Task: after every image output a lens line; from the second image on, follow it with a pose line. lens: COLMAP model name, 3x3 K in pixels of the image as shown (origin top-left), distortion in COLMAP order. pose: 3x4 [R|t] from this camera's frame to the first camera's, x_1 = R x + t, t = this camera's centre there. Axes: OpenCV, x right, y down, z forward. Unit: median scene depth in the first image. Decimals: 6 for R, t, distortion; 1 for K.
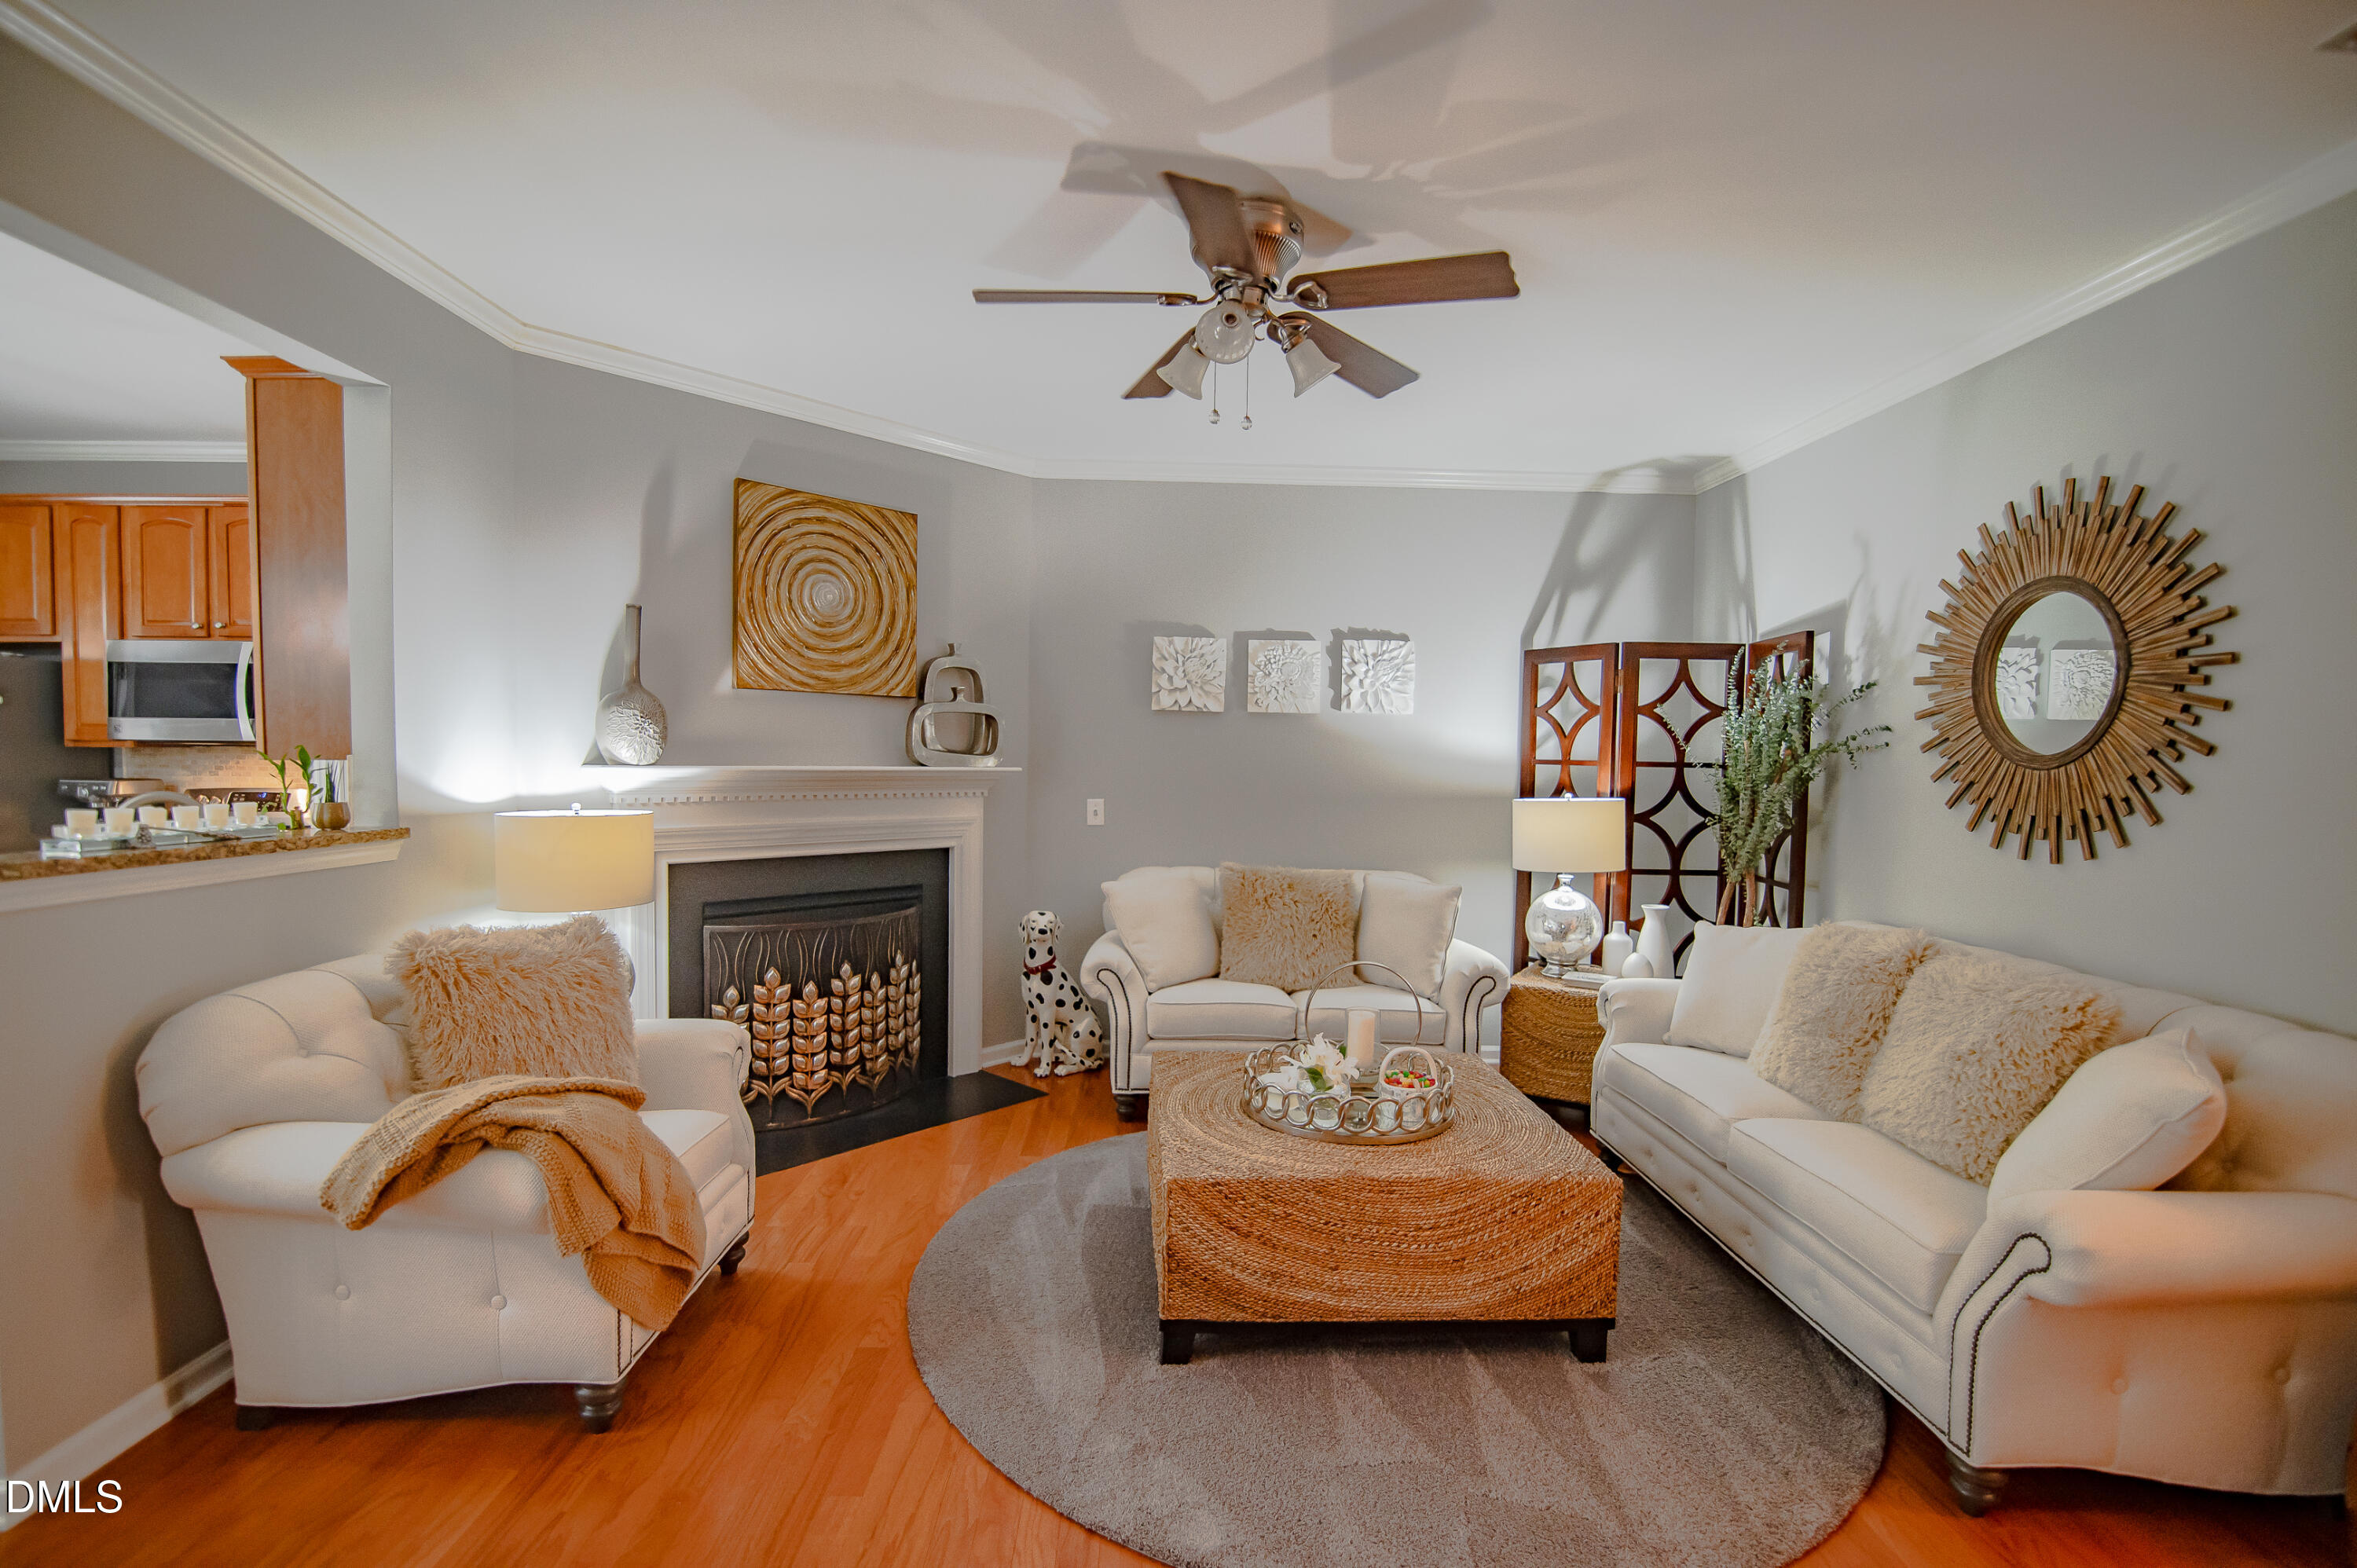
lens RADIAL K [[1087.8, 0, 1162.2], [0, 1087.8, 797.2], [0, 0, 1]] dist [-0.018937, 0.000382]
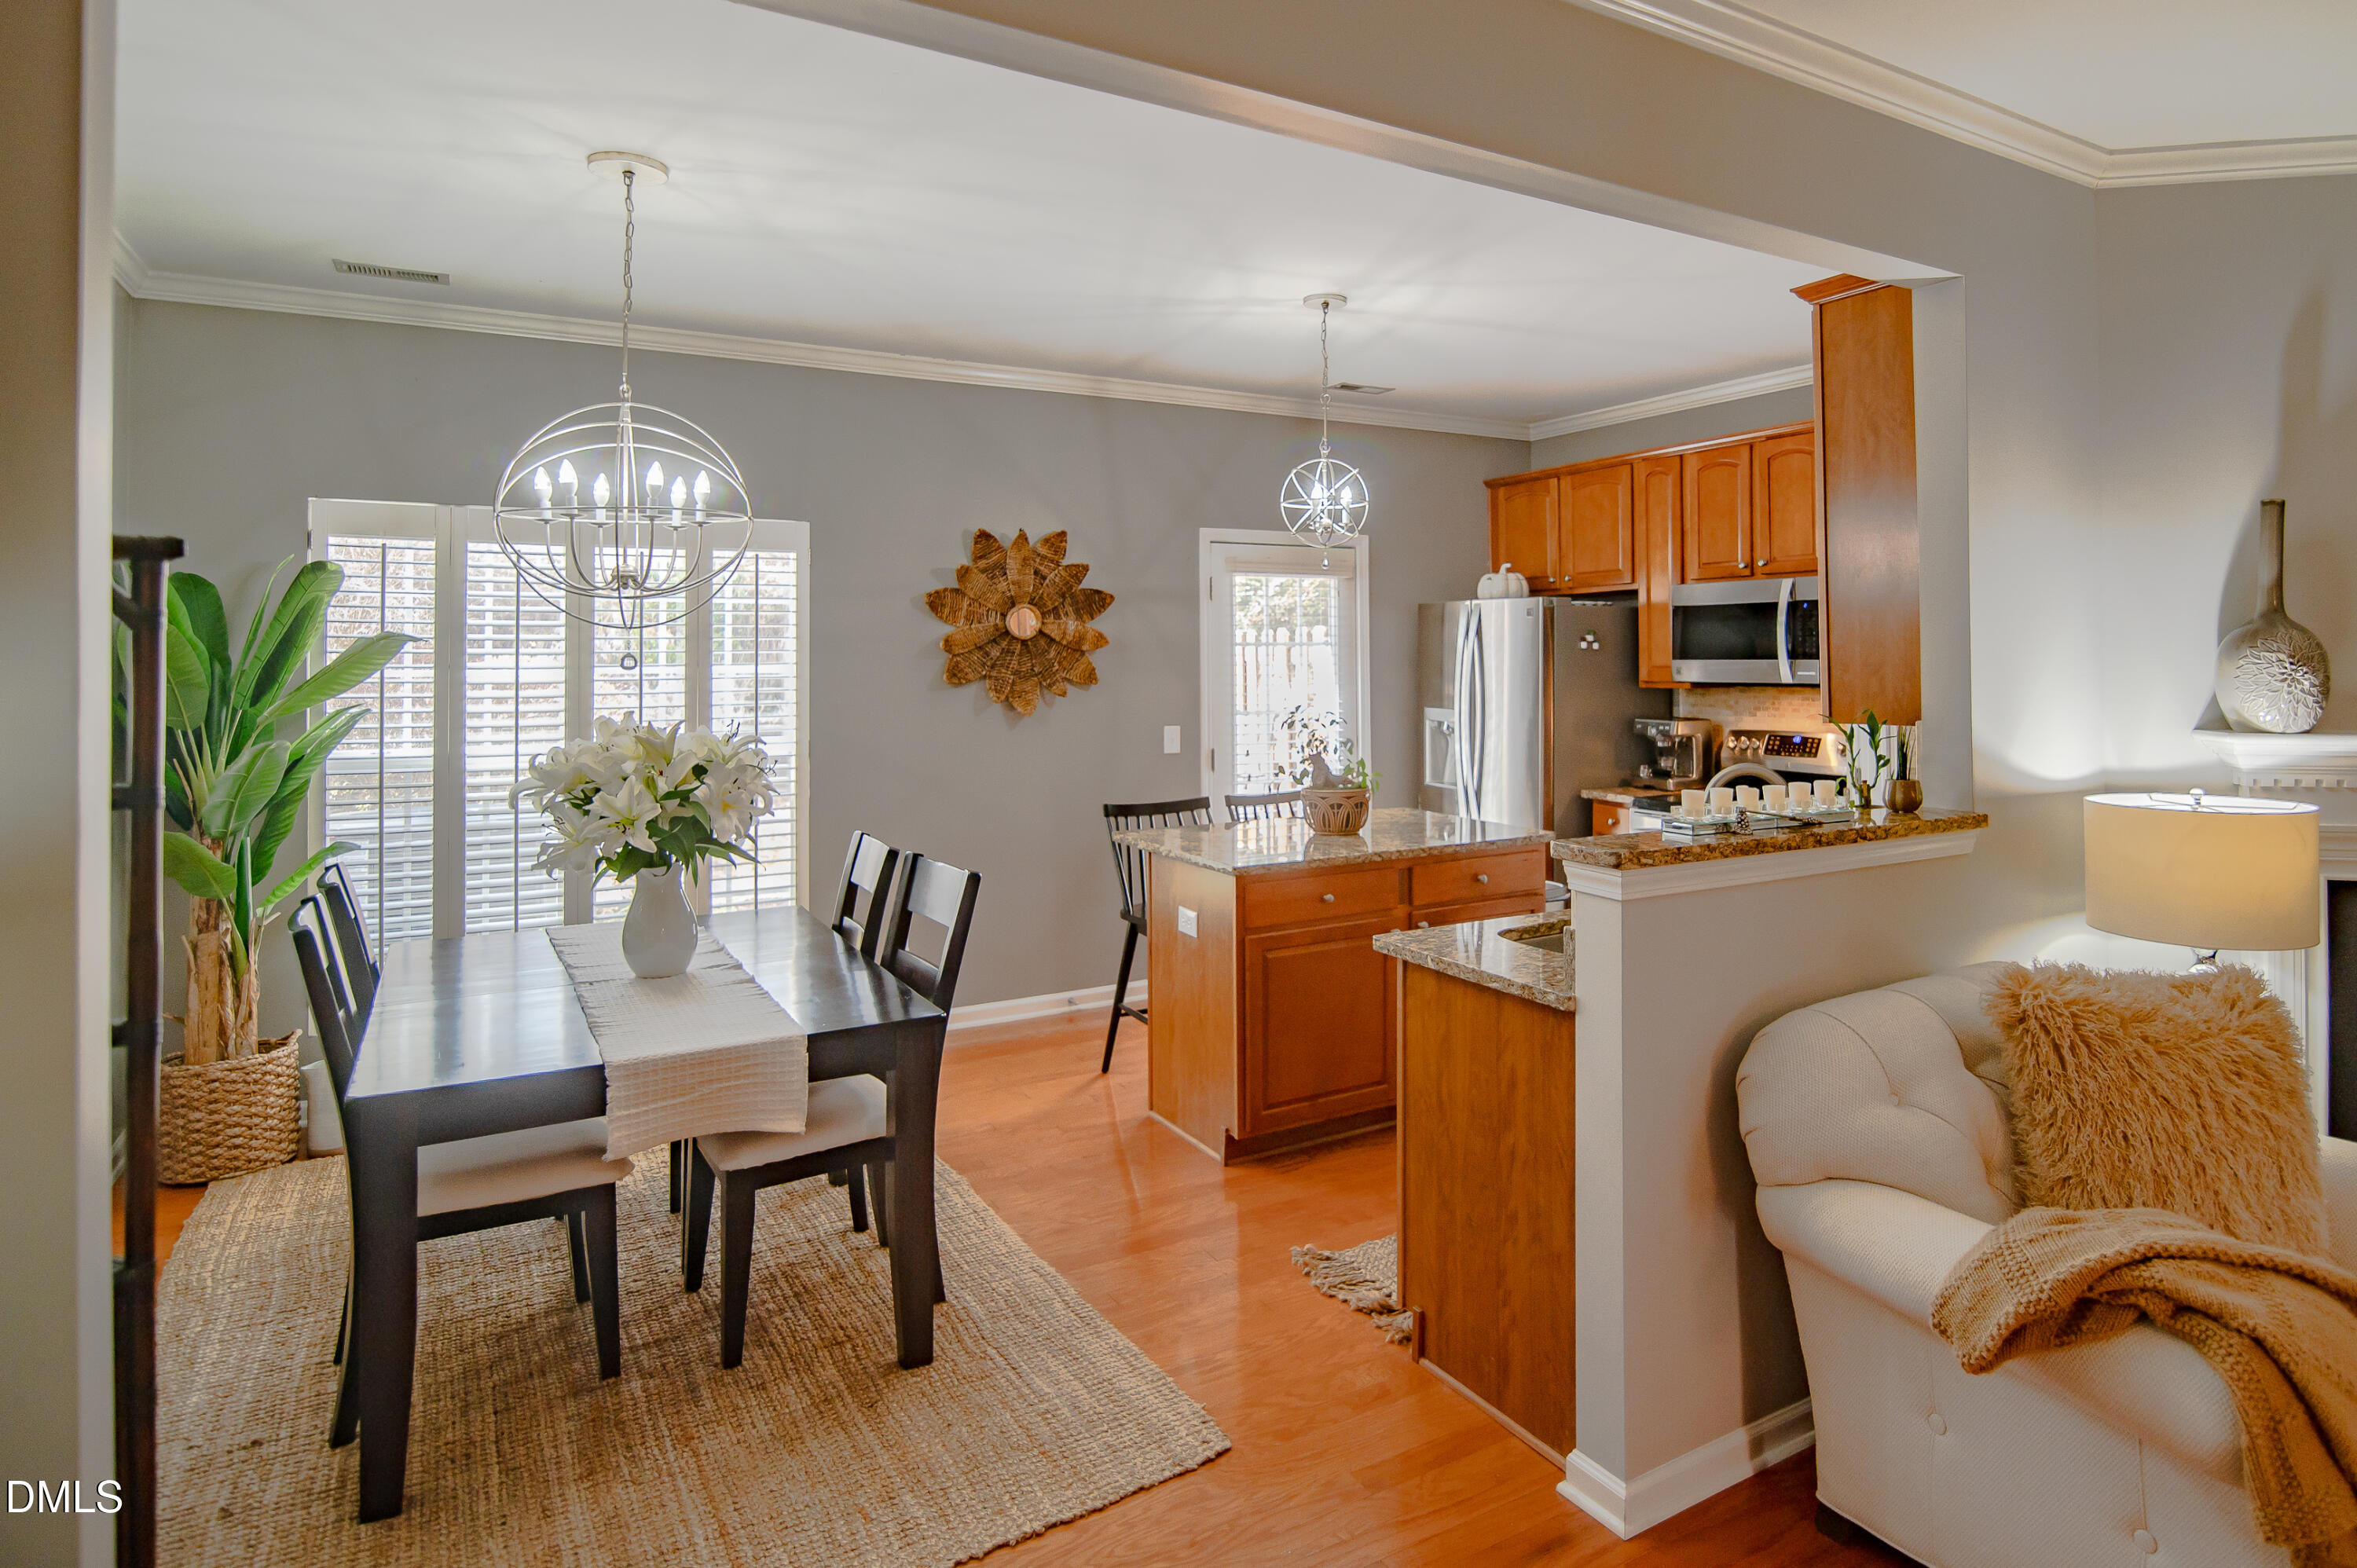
lens RADIAL K [[1325.9, 0, 1332.9], [0, 1325.9, 640.9], [0, 0, 1]] dist [-0.016841, 0.000250]
pose [[0.535768, -0.023833, -0.844029, -0.094733], [-0.024734, 0.998730, -0.043902, -0.033548], [0.844003, 0.044398, 0.534498, 0.044035]]
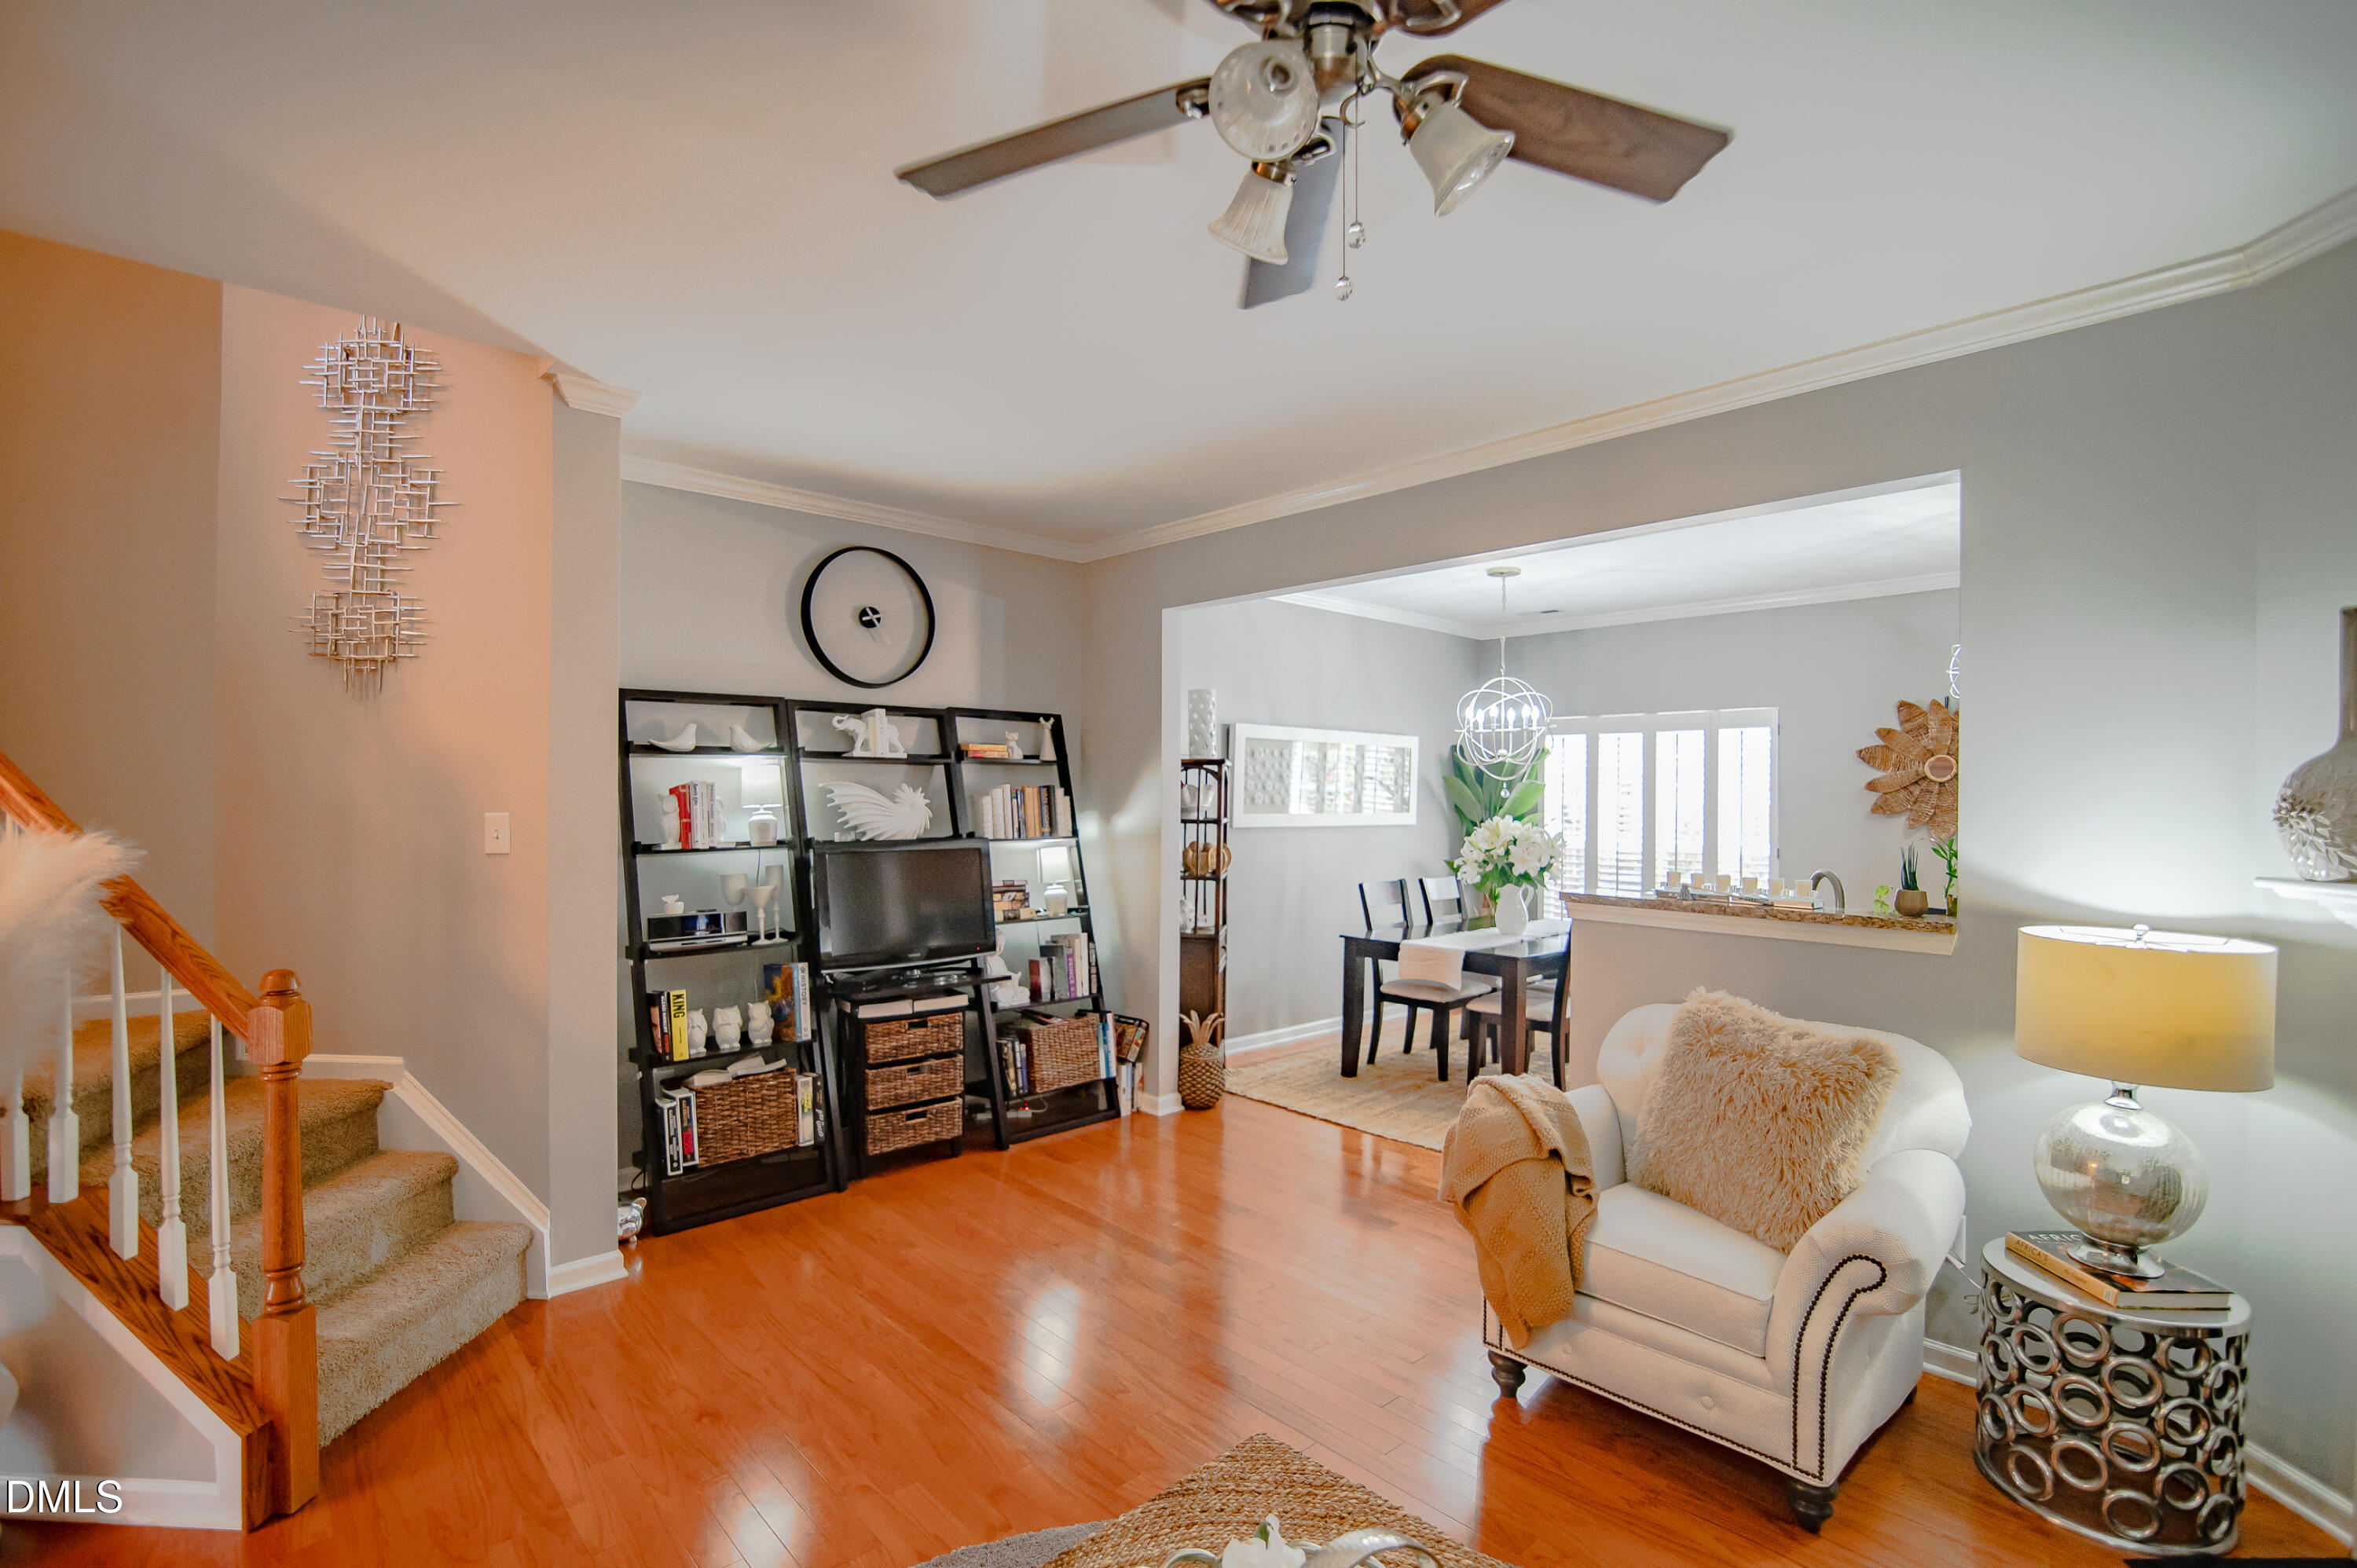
lens RADIAL K [[1099.2, 0, 1176.2], [0, 1099.2, 797.5], [0, 0, 1]] dist [-0.014816, 0.000503]
pose [[-0.736732, -0.016774, -0.675977, 0.341001], [-0.046293, 0.998598, 0.025673, -0.057233], [0.674598, 0.050207, -0.736476, 0.921052]]
